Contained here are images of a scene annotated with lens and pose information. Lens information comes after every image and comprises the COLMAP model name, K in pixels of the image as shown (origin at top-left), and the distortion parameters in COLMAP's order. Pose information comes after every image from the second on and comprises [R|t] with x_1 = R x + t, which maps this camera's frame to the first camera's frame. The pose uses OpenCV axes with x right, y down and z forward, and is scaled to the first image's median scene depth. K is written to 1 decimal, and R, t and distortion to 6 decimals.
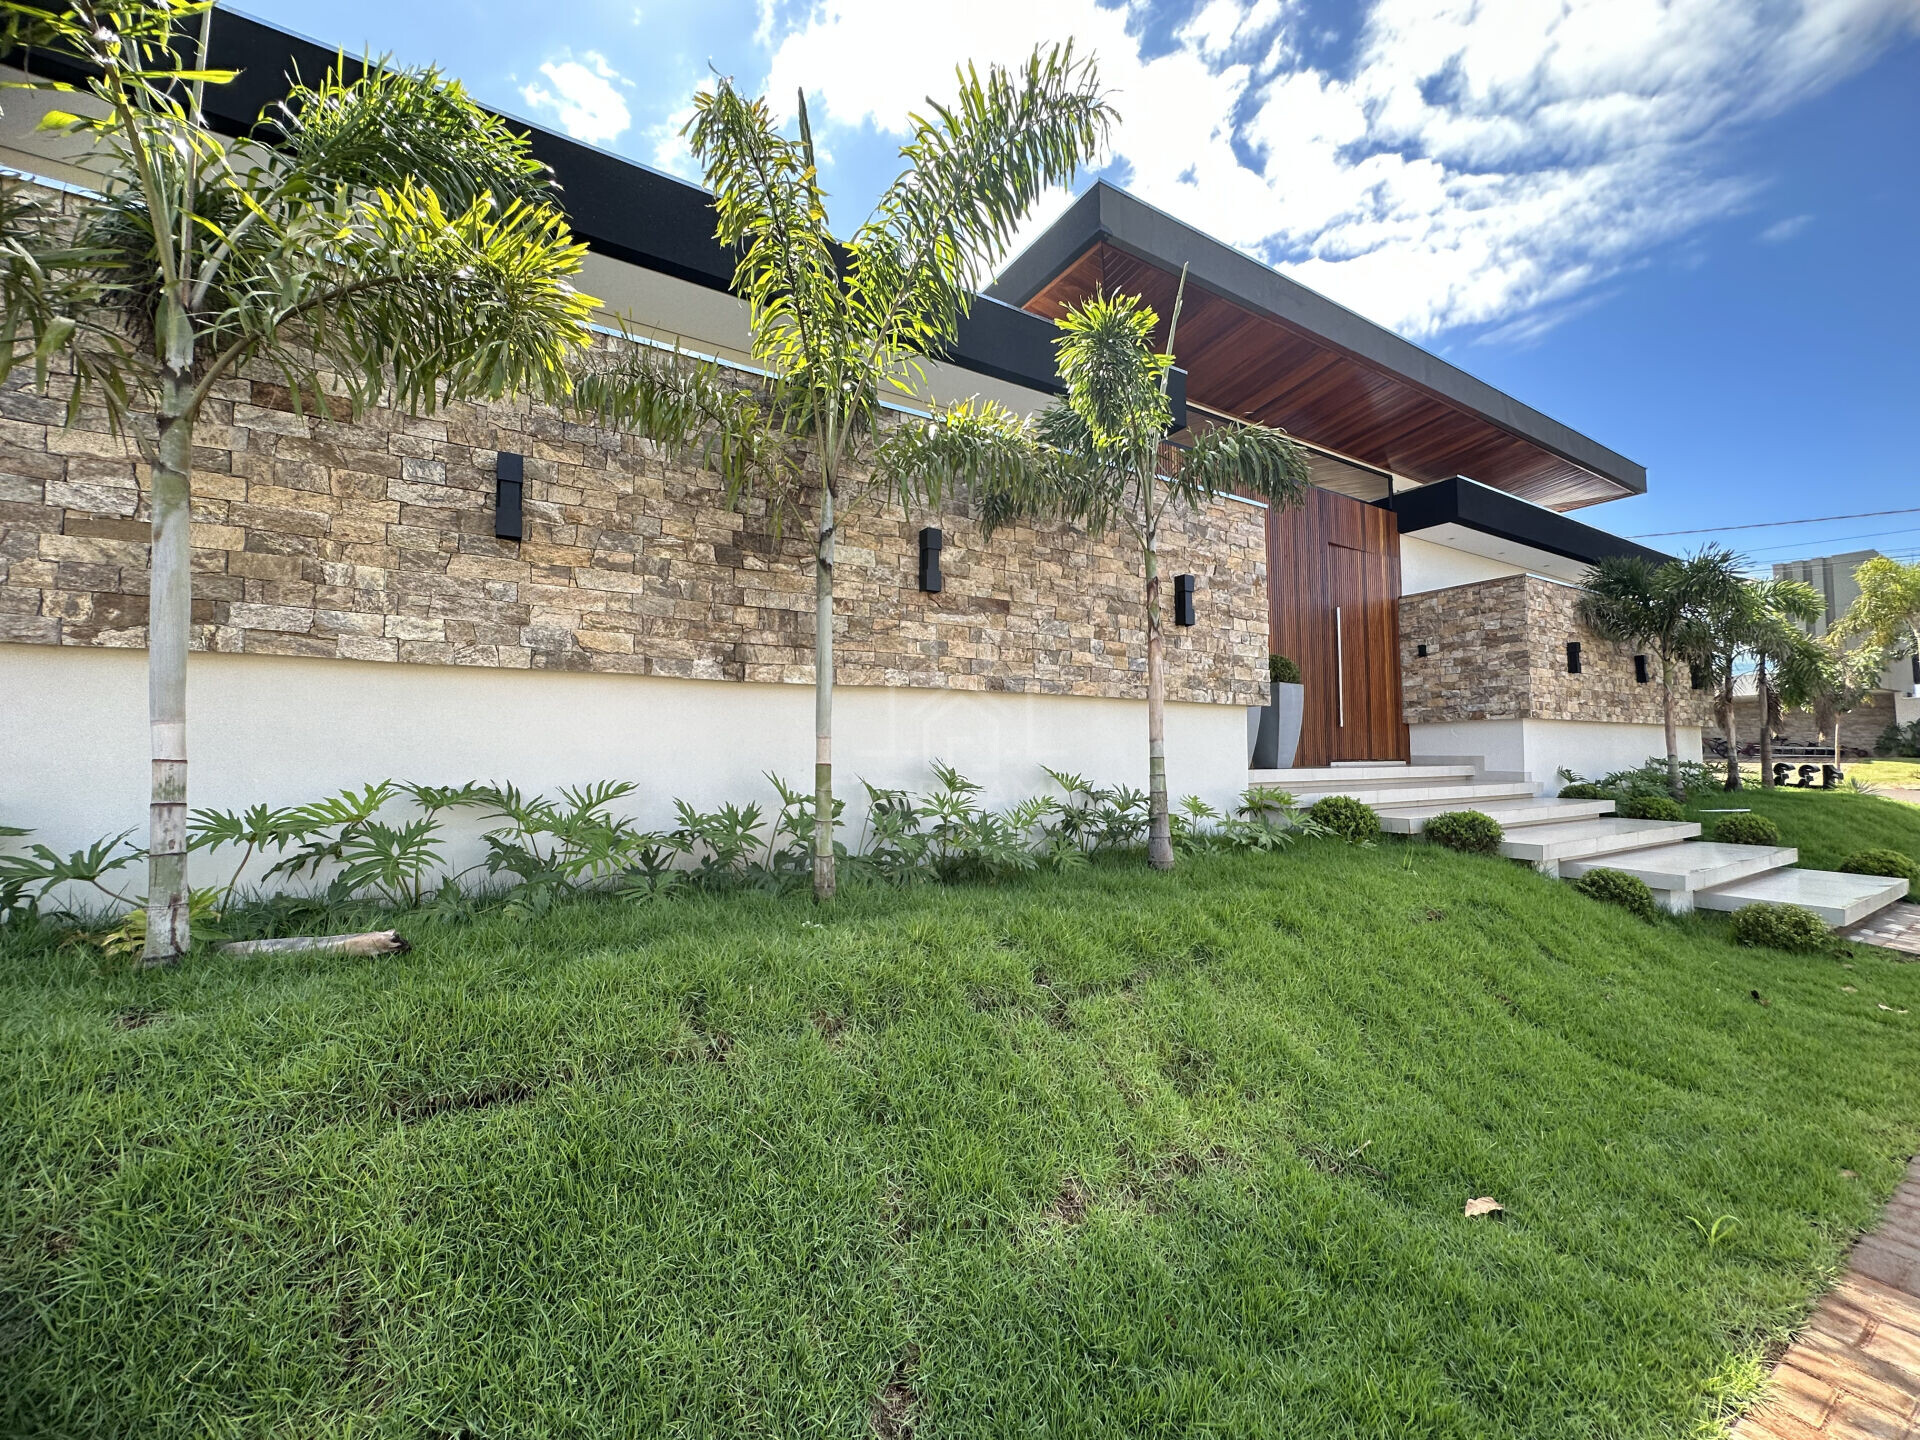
lens RADIAL K [[757.7, 0, 954.0], [0, 757.7, 719.7], [0, 0, 1]] dist [-0.002313, 0.000065]
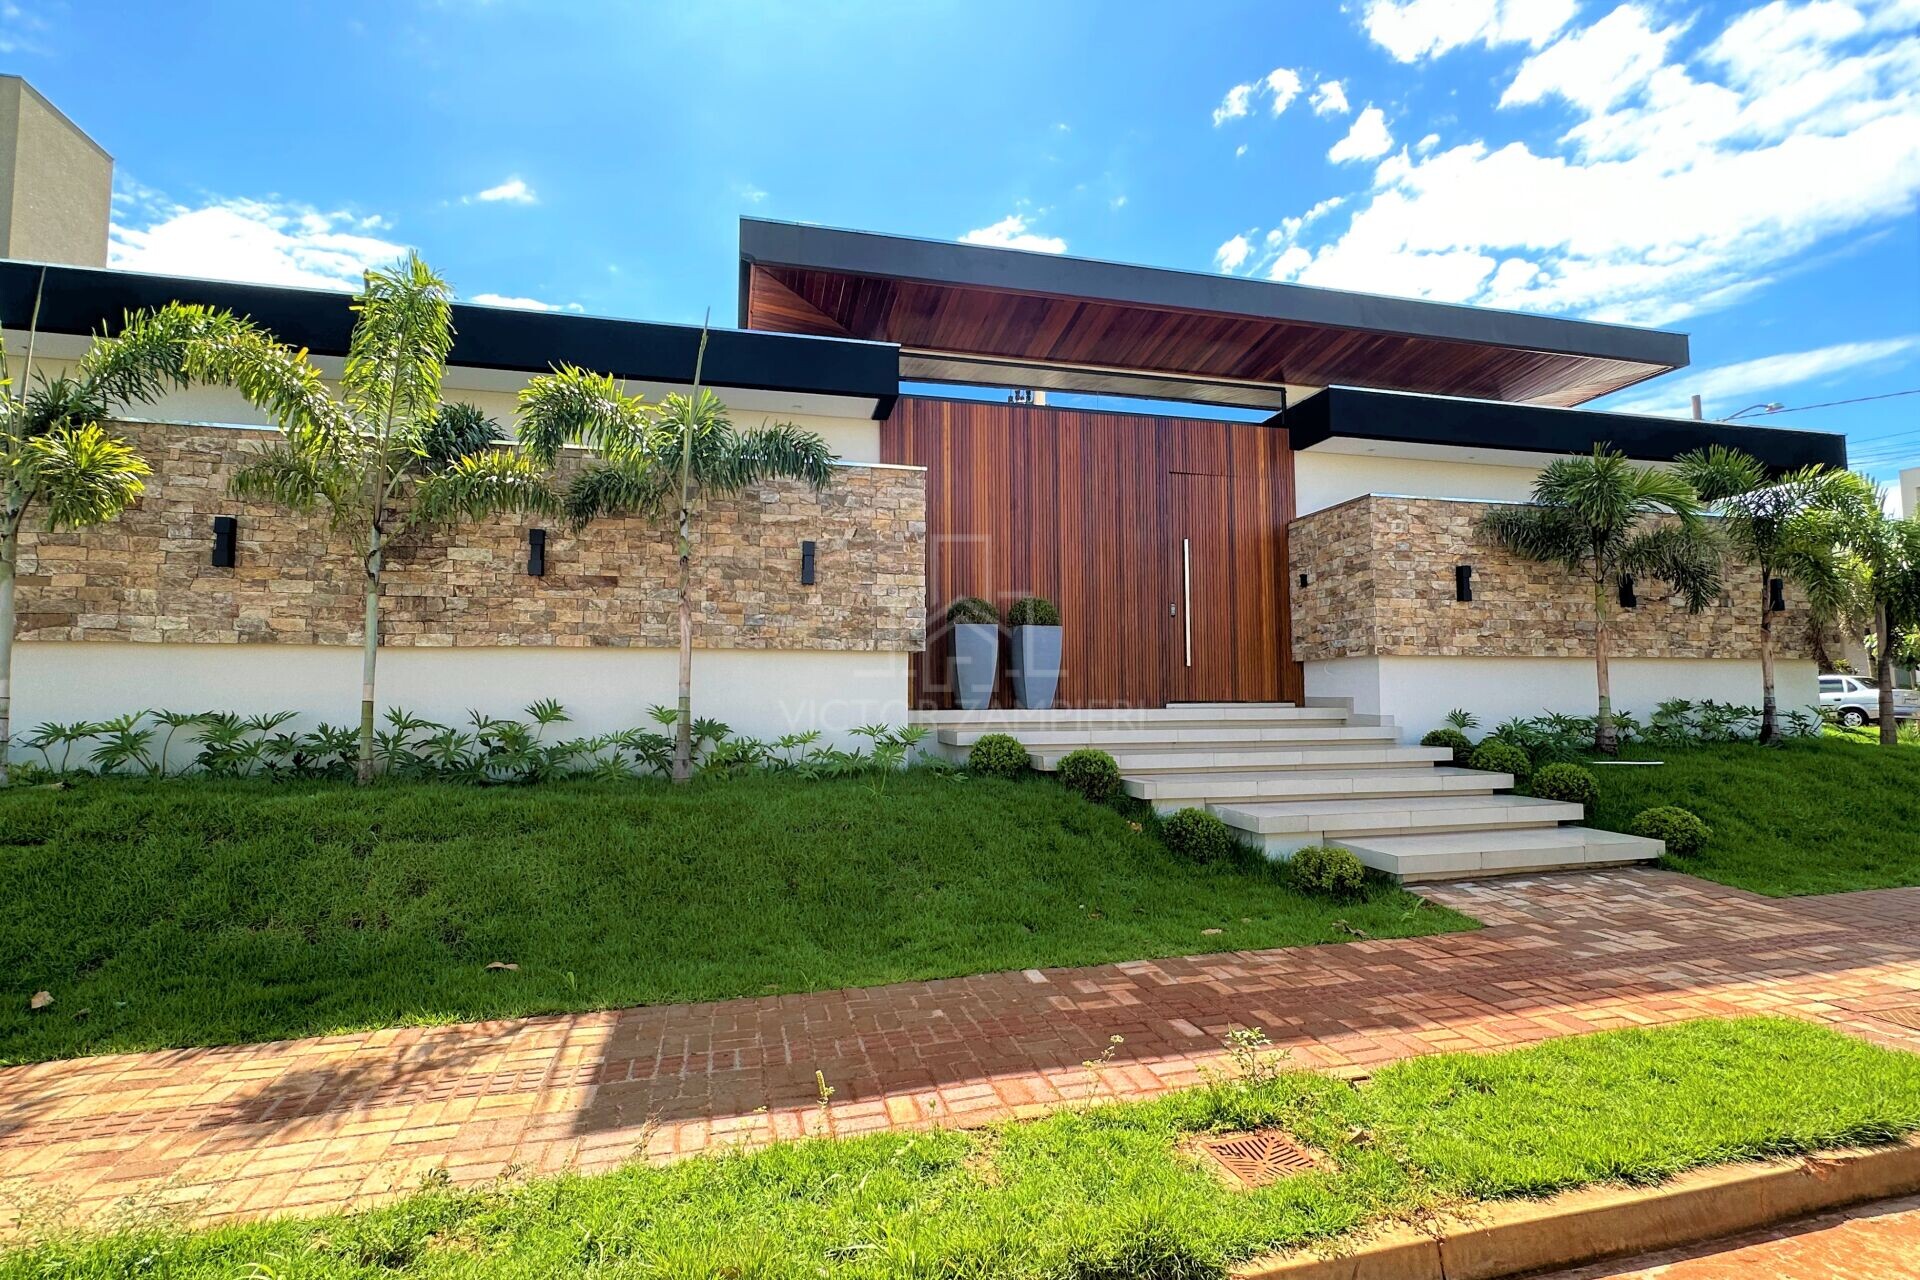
lens RADIAL K [[897.1, 0, 957.3], [0, 897.1, 646.7], [0, 0, 1]] dist [0.002237, -0.000697]
pose [[0.953619, -0.015788, -0.300602, 1.118828], [0.013206, 0.999856, -0.010619, -0.013141], [0.300726, 0.006157, 0.953691, -0.296357]]
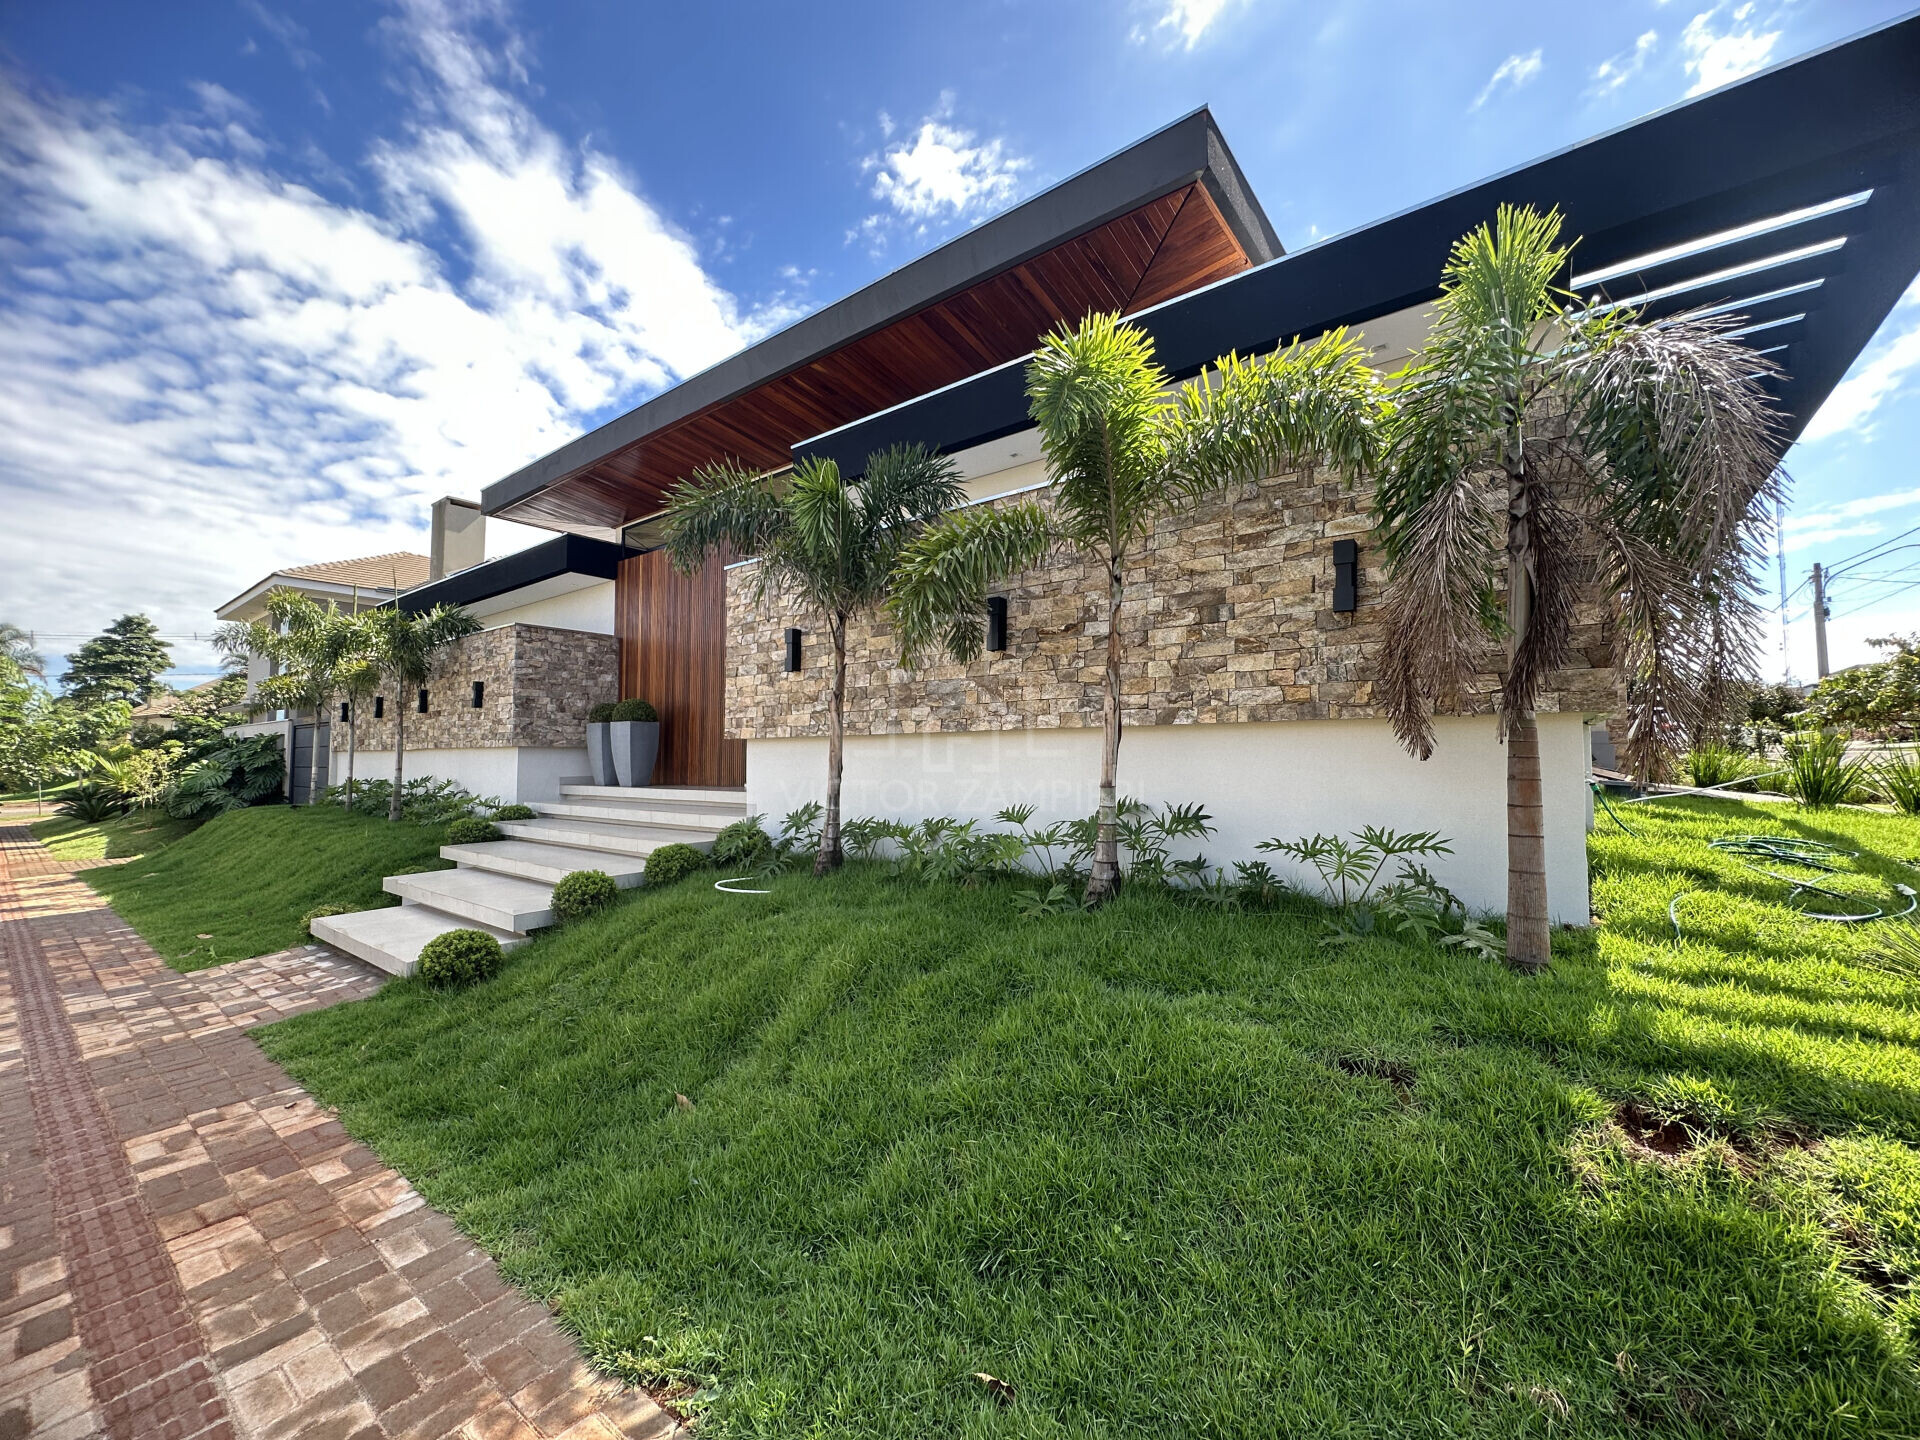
lens RADIAL K [[757.7, 0, 955.2], [0, 757.7, 719.8], [0, 0, 1]] dist [-0.002313, 0.000065]
pose [[0.356196, -0.047920, -0.933182, 3.000325], [0.044163, 0.998431, -0.034414, 0.029666], [0.933367, -0.028954, 0.357753, 1.722349]]
